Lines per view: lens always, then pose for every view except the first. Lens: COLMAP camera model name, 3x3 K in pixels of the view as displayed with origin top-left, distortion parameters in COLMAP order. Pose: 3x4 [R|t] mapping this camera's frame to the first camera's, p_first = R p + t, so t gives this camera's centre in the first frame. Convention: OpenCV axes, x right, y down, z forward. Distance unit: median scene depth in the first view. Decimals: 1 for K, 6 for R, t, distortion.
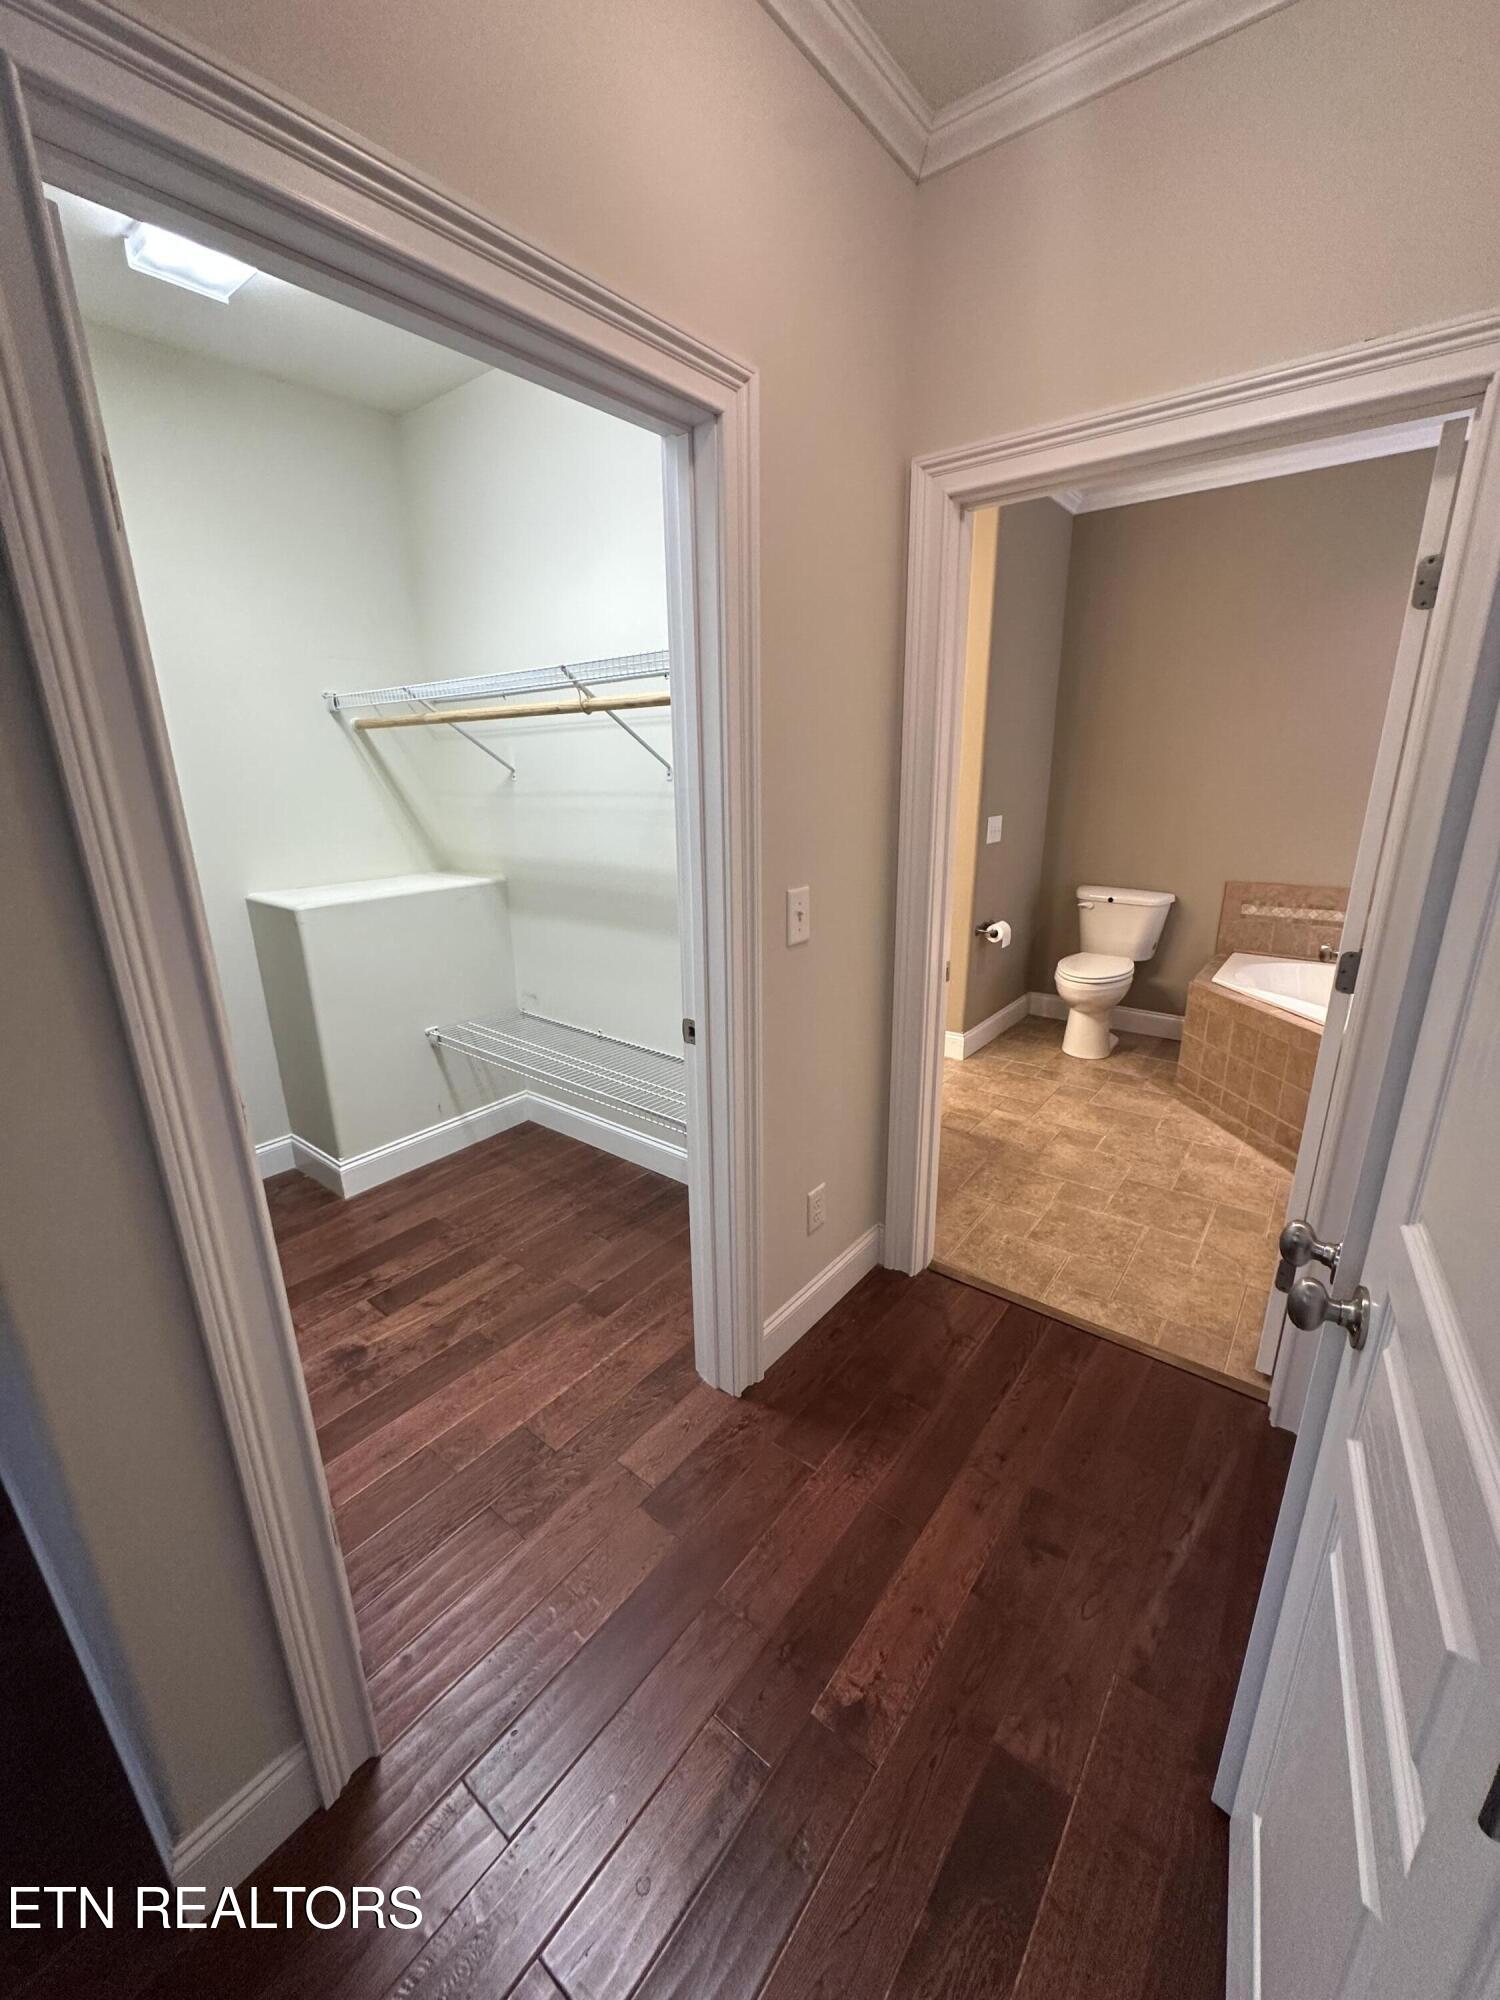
lens RADIAL K [[799.8, 0, 750.0], [0, 799.8, 1000.0], [0, 0, 1]] dist [-0.005836, 0.001247]
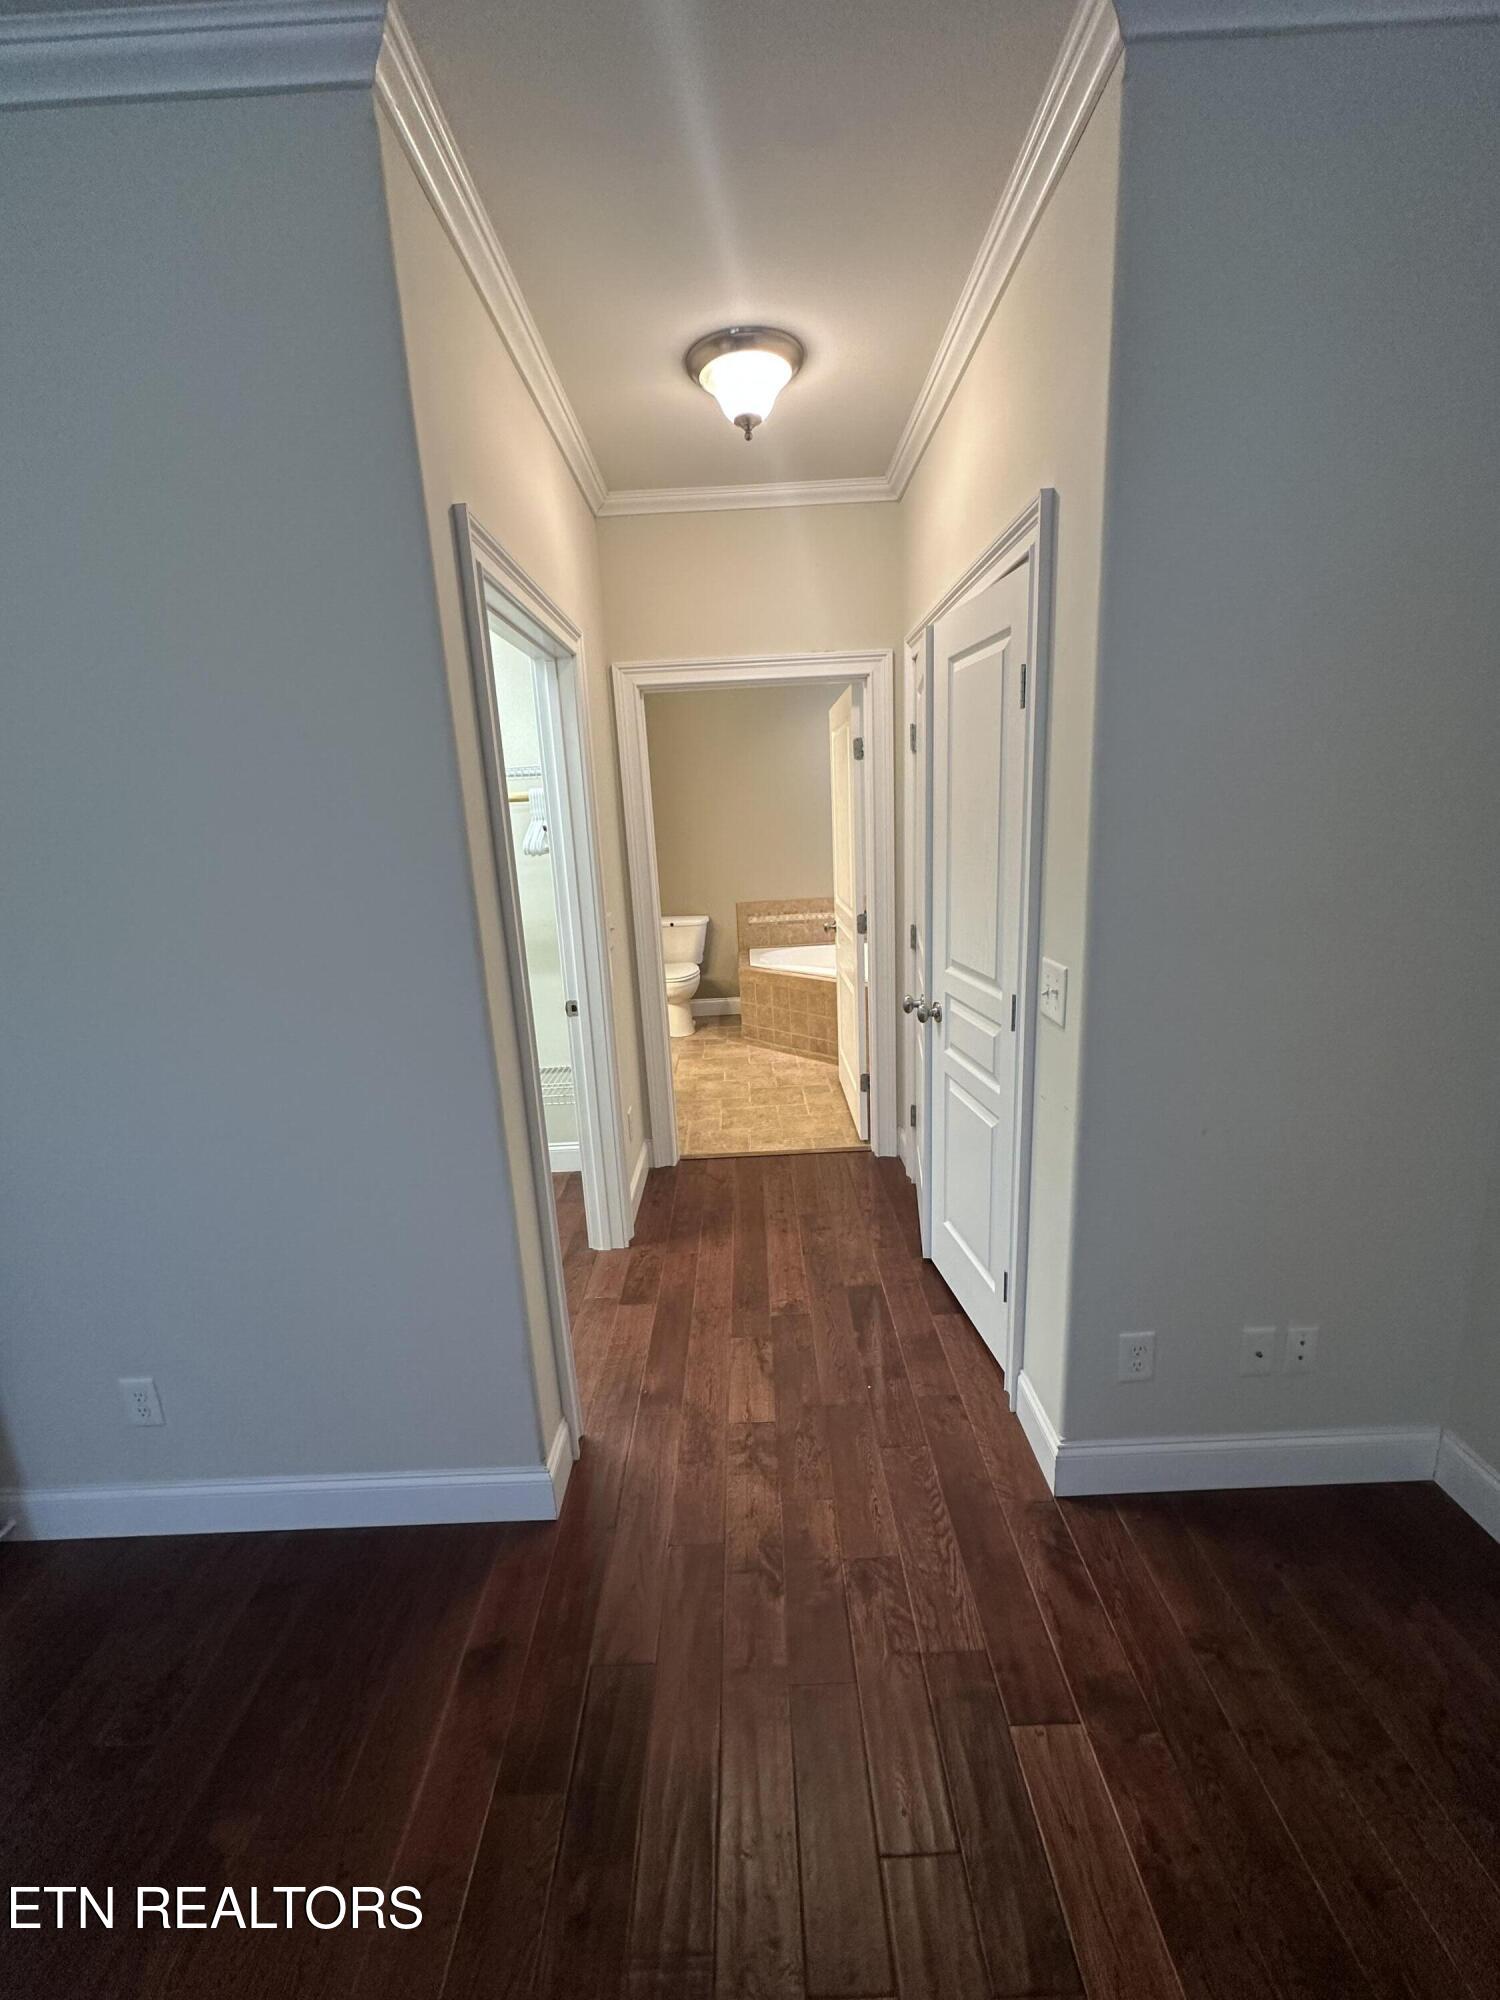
lens RADIAL K [[799.8, 0, 750.0], [0, 799.8, 1000.0], [0, 0, 1]] dist [-0.005836, 0.001247]
pose [[0.781863, -0.166451, 0.600819, -0.464103], [0.214338, 0.976724, -0.008333, 0.069087], [-0.585448, 0.135294, 0.799341, -0.289808]]
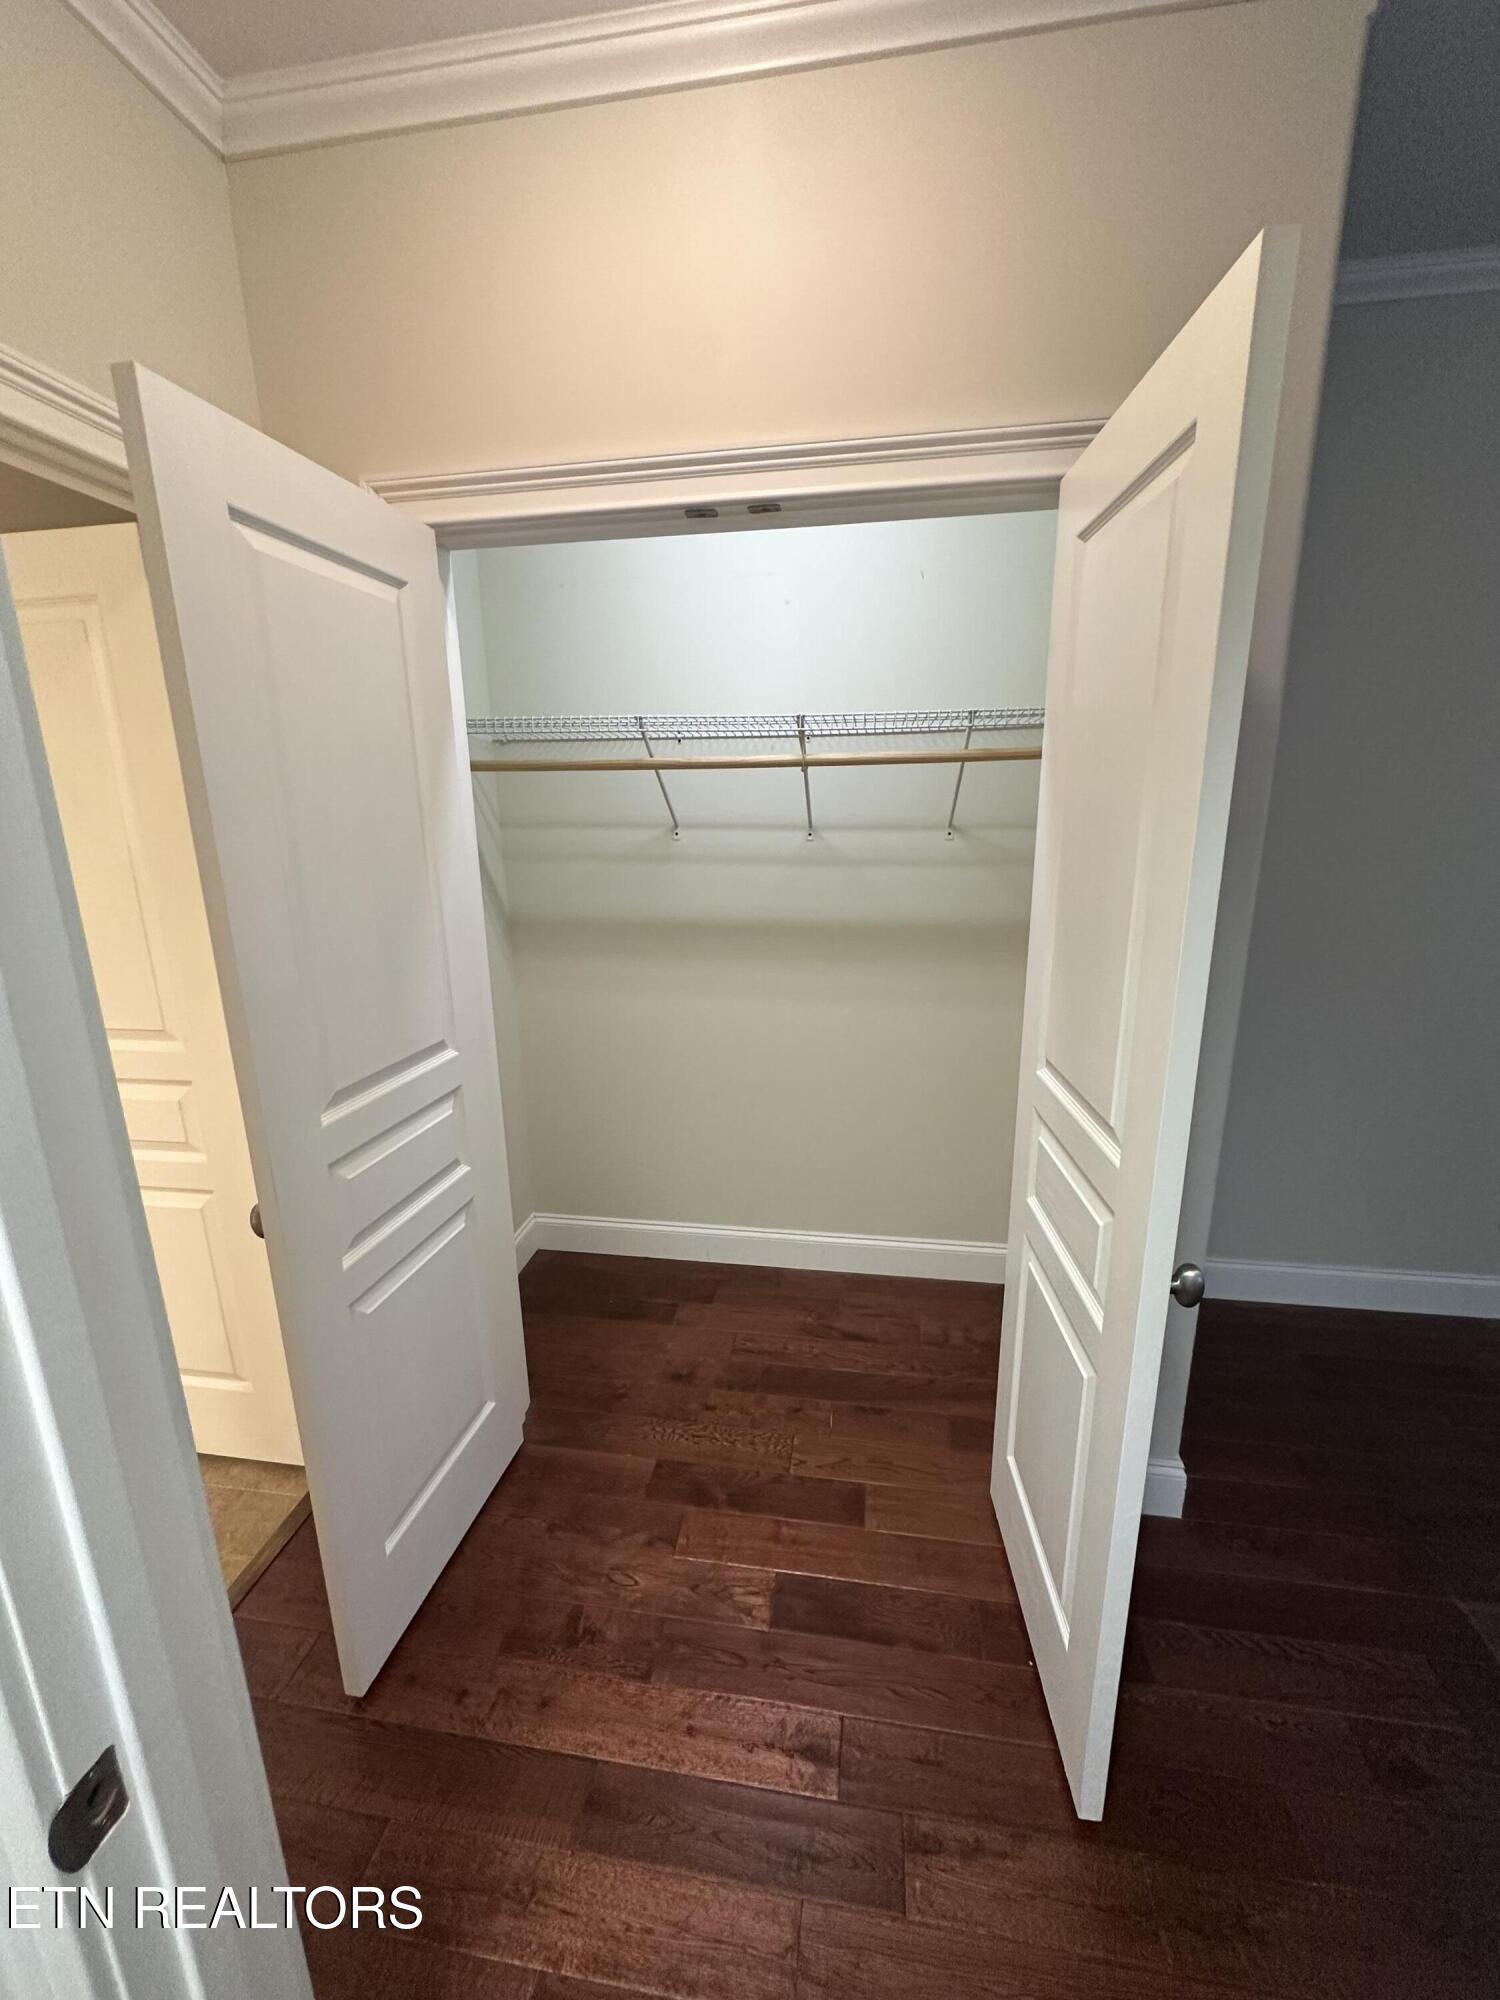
lens RADIAL K [[799.8, 0, 750.0], [0, 799.8, 1000.0], [0, 0, 1]] dist [-0.005836, 0.001247]
pose [[-0.488258, -0.185159, 0.852831, -0.242527], [0.274010, 0.895288, 0.351251, -0.165674], [-0.828567, 0.405185, -0.386396, 0.494622]]
